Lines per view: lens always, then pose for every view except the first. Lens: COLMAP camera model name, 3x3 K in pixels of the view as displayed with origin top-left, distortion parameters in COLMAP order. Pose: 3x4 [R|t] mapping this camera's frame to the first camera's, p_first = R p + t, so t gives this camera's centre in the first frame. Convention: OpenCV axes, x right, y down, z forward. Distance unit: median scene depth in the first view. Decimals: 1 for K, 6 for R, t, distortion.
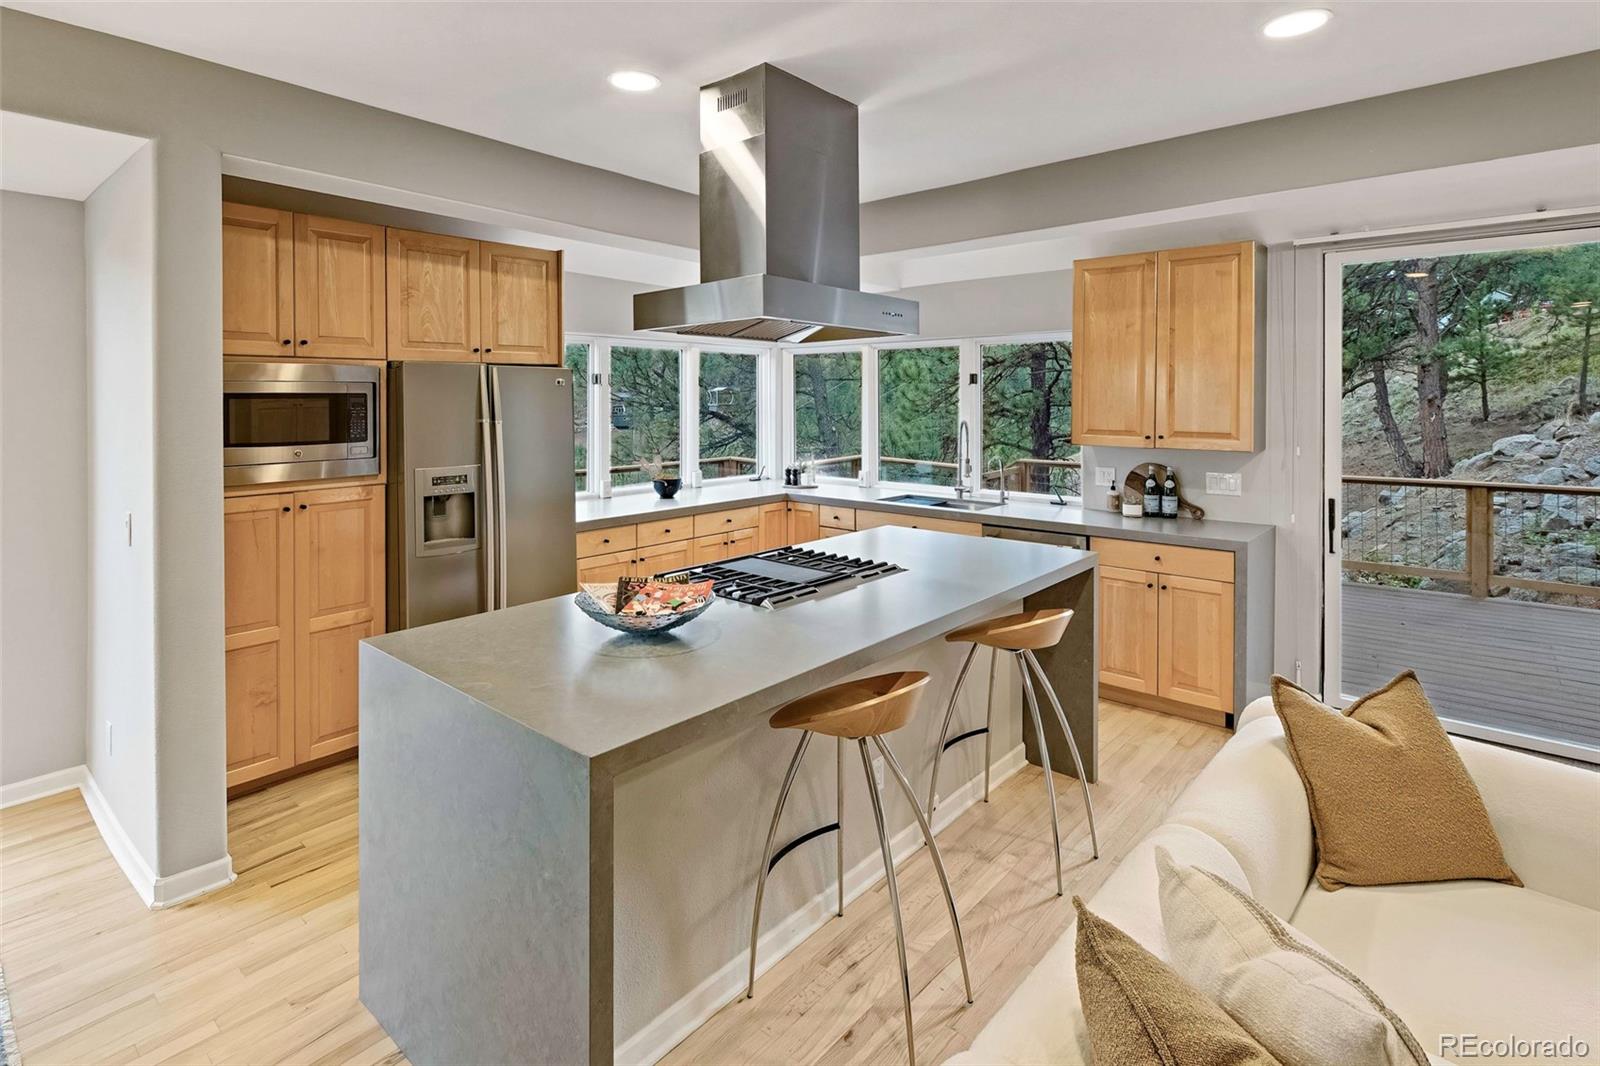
lens RADIAL K [[810.7, 0, 745.9], [0, 810.7, 411.6], [0, 0, 1]] dist [-0.006380, -0.002676]
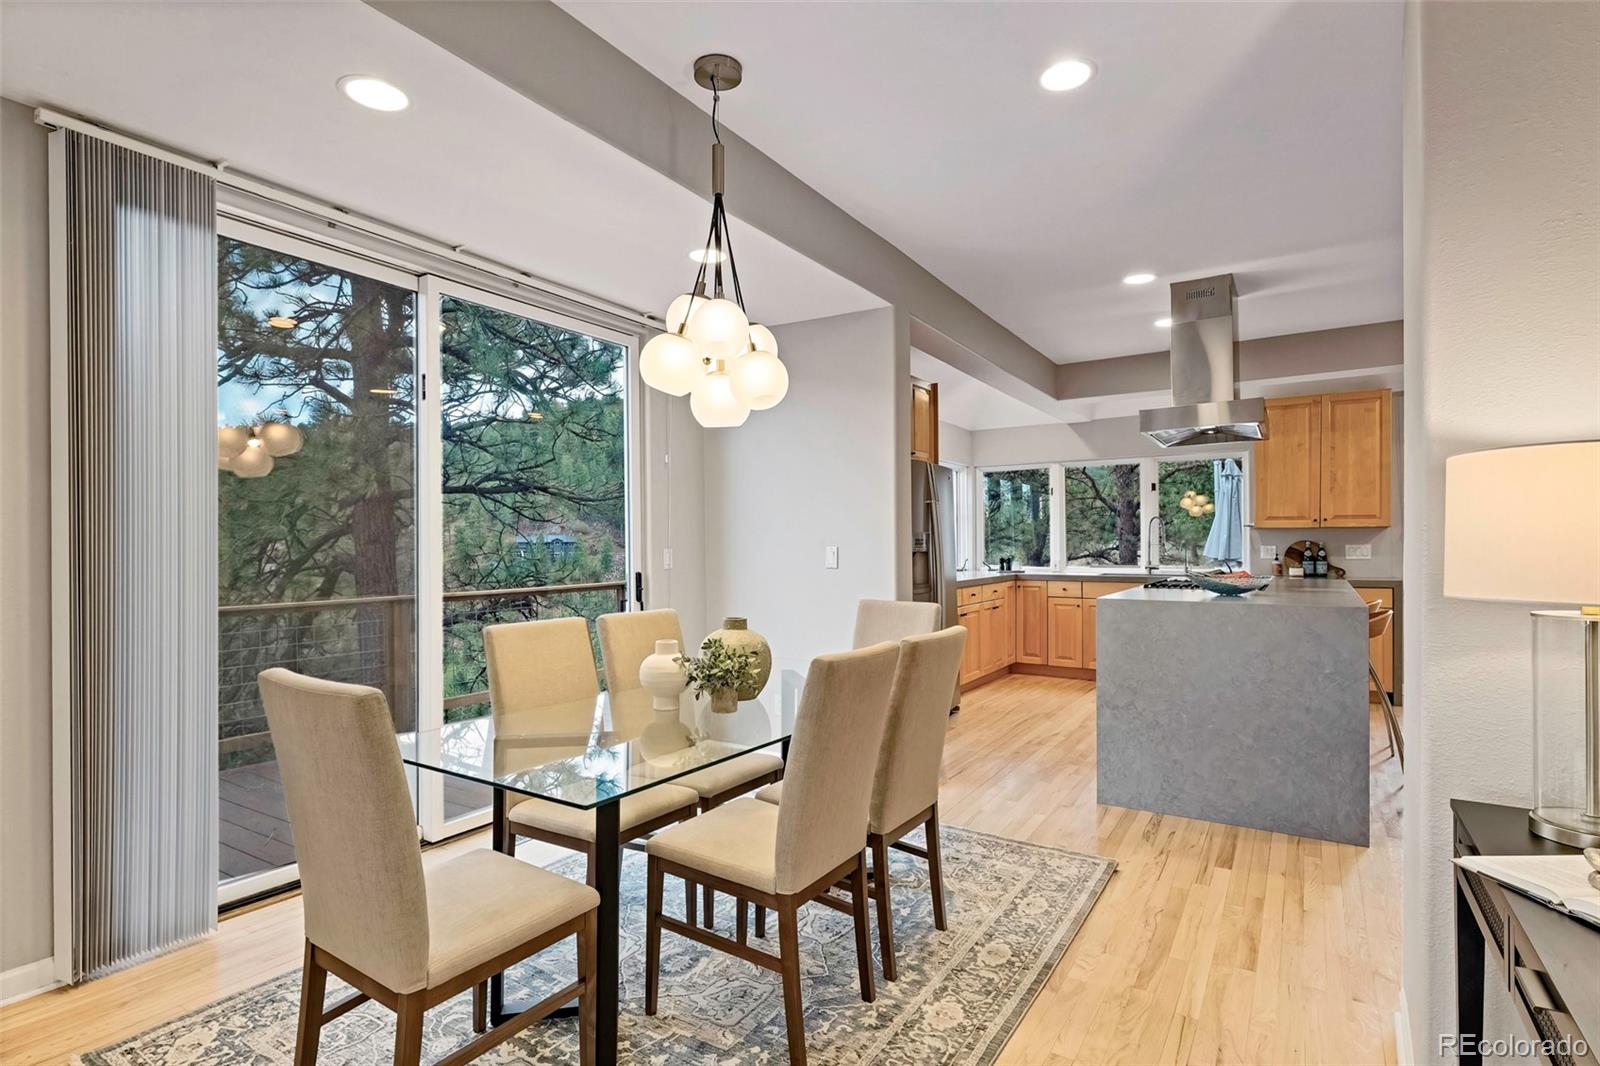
lens RADIAL K [[811.2, 0, 776.0], [0, 811.2, 546.3], [0, 0, 1]] dist [0.001818, 0.000697]
pose [[0.987942, -0.003938, 0.154775, -0.679563], [0.006003, 0.999899, -0.012878, 0.089217], [-0.154709, 0.013652, 0.987866, -0.301910]]
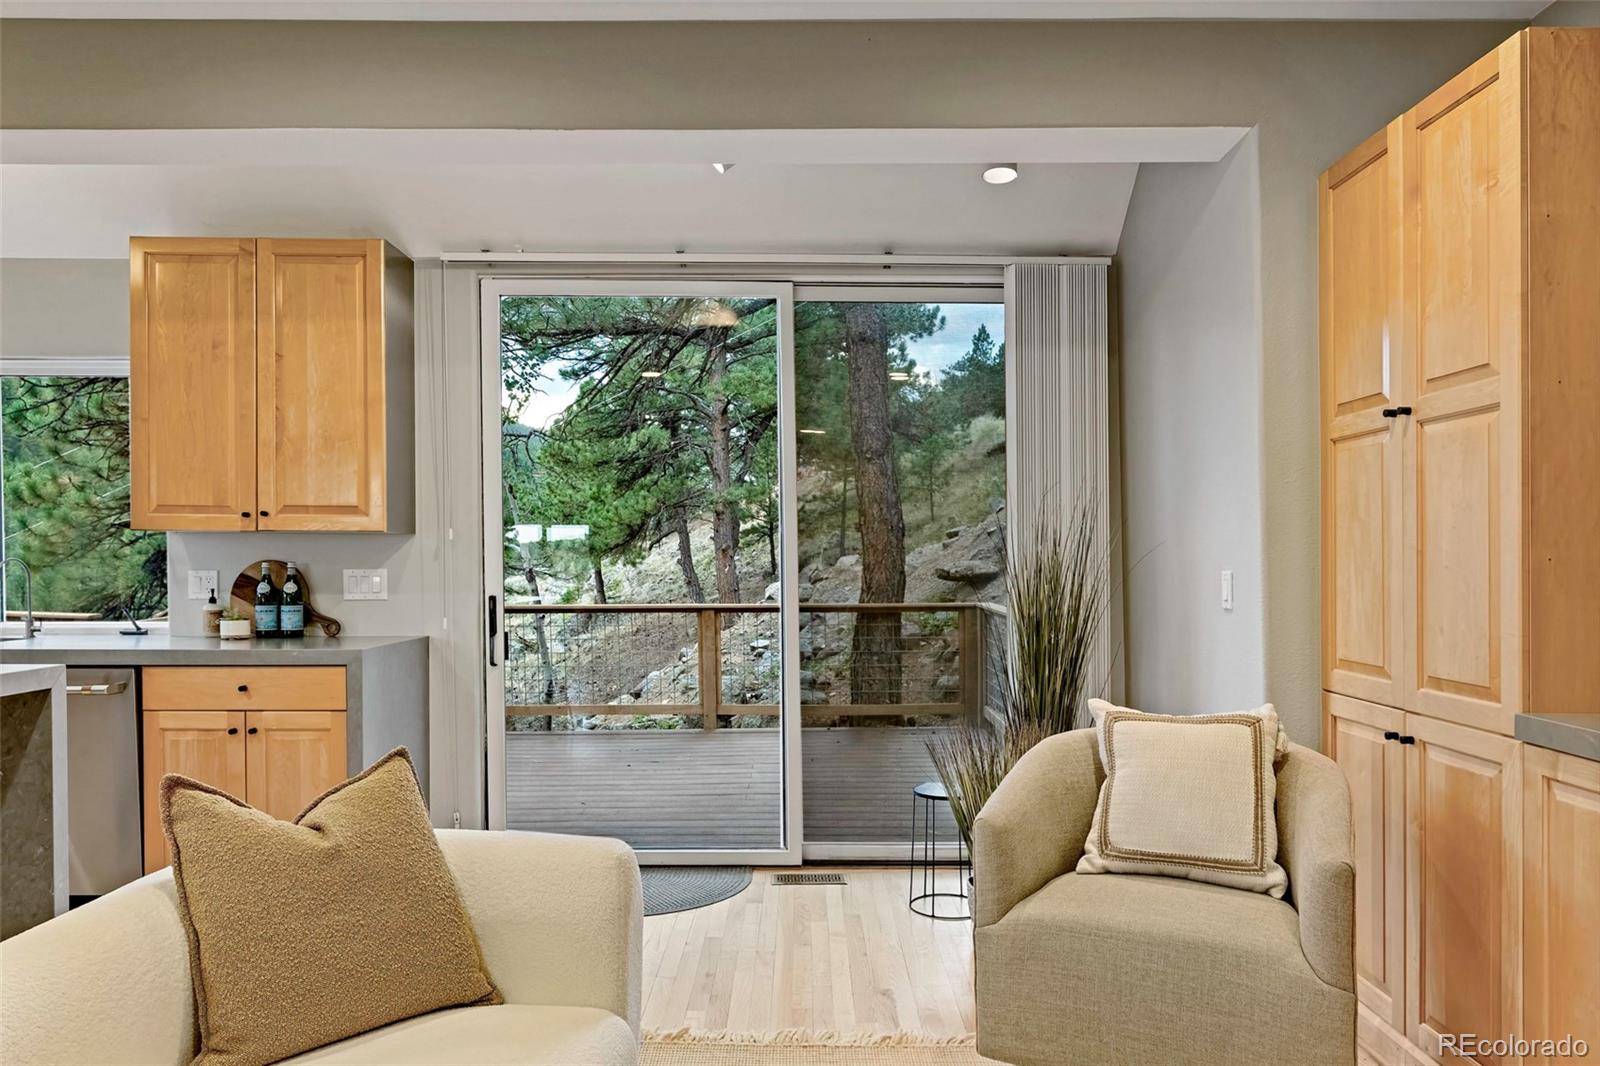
lens RADIAL K [[1089.5, 0, 811.8], [0, 1089.5, 573.6], [0, 0, 1]] dist [0.019241, 0.002062]
pose [[0.723457, -0.005148, 0.690350, 0.201490], [0.009157, 0.999956, -0.002139, 0.083280], [-0.690309, 0.007869, 0.723472, 0.023273]]
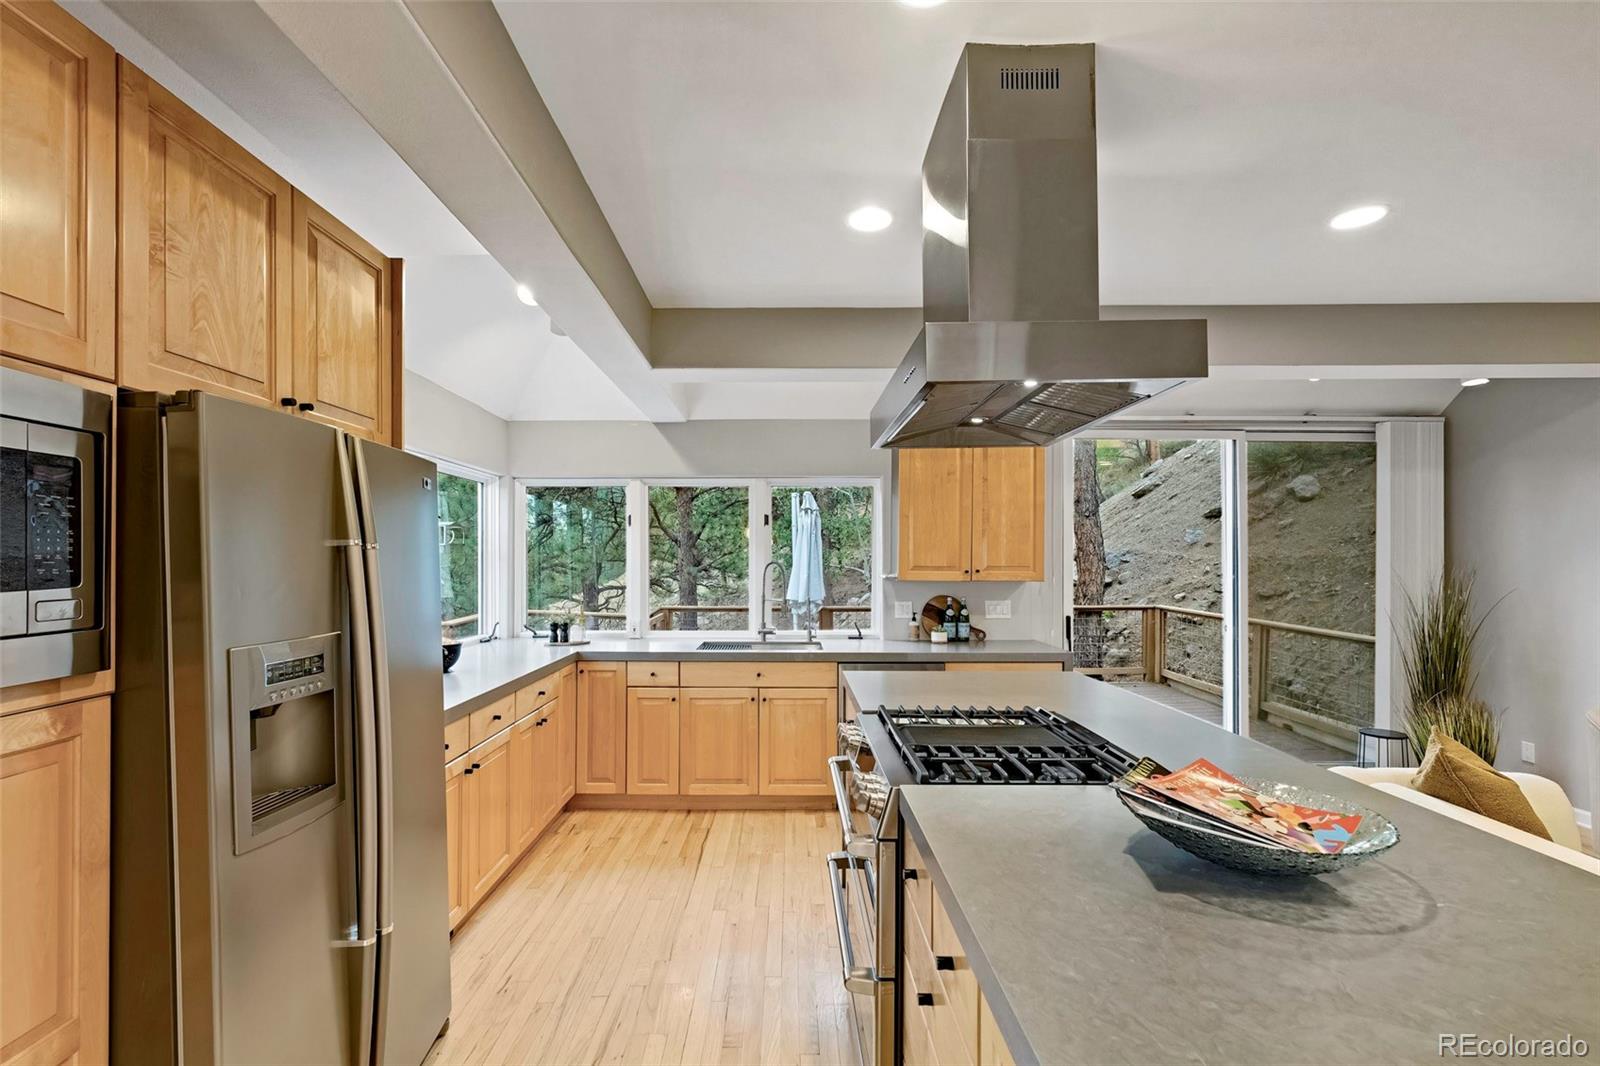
lens RADIAL K [[713.5, 0, 800.4], [0, 713.5, 558.6], [0, 0, 1]] dist [0.001646, -0.002544]
pose [[0.726003, 0.003990, 0.687680, -0.353762], [0.008547, 0.999854, -0.014825, 0.025302], [-0.687638, 0.016641, 0.725863, 0.411407]]
